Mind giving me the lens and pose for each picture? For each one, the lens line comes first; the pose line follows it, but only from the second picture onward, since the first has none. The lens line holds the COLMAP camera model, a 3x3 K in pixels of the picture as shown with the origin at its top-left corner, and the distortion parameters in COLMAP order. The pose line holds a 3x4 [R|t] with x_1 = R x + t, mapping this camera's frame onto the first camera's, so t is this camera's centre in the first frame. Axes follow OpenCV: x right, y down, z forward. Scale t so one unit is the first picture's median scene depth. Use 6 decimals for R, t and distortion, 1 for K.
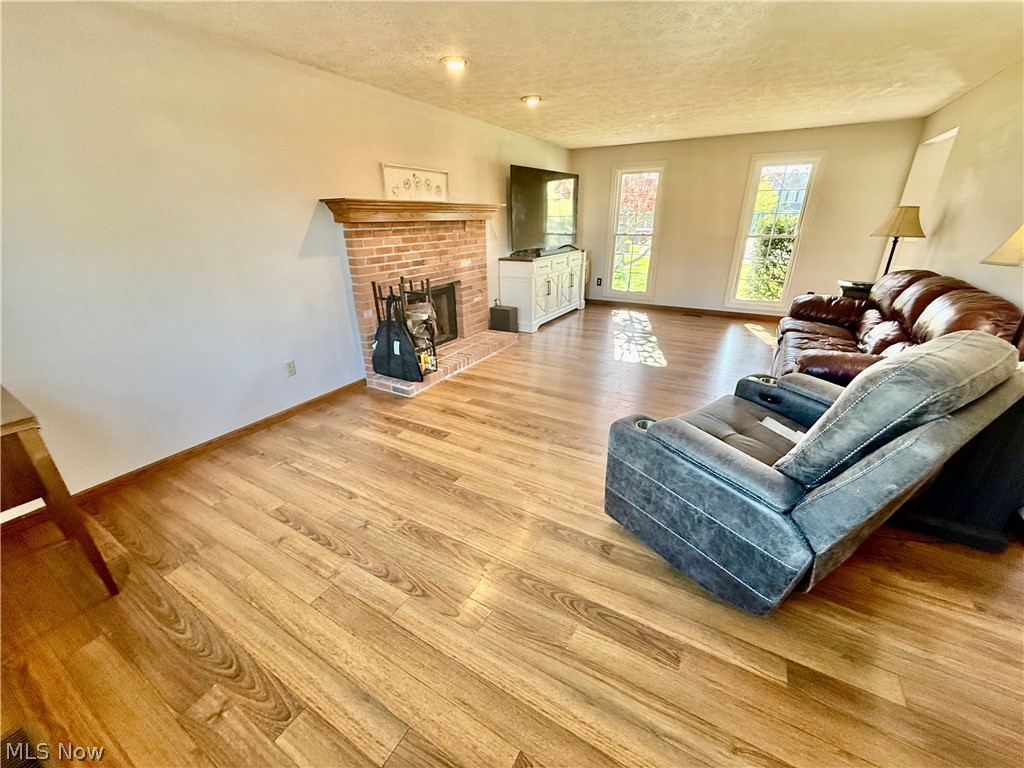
lens RADIAL K [[408.5, 0, 509.1], [0, 408.5, 384.0], [0, 0, 1]] dist [0.000636, 0.000387]
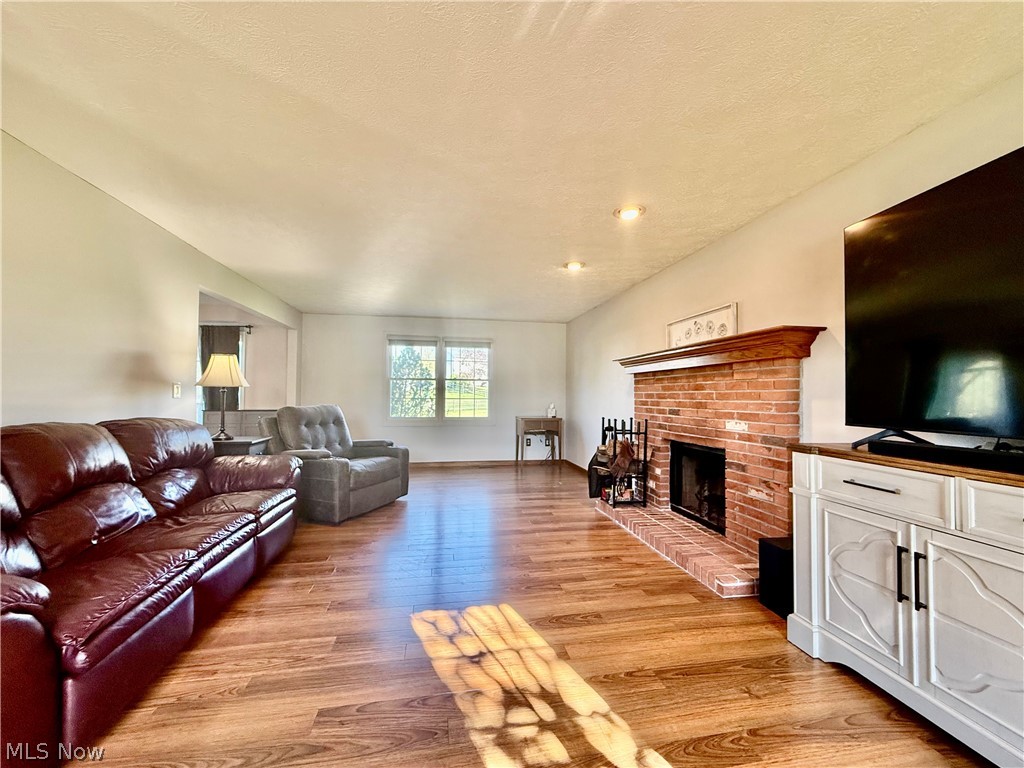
lens RADIAL K [[408.5, 0, 509.1], [0, 408.5, 384.0], [0, 0, 1]] dist [0.000636, 0.000387]
pose [[-0.759276, -0.009409, -0.650700, 0.615209], [-0.241415, 0.932621, 0.268211, -0.475866], [0.604333, 0.360736, -0.710388, 1.306205]]
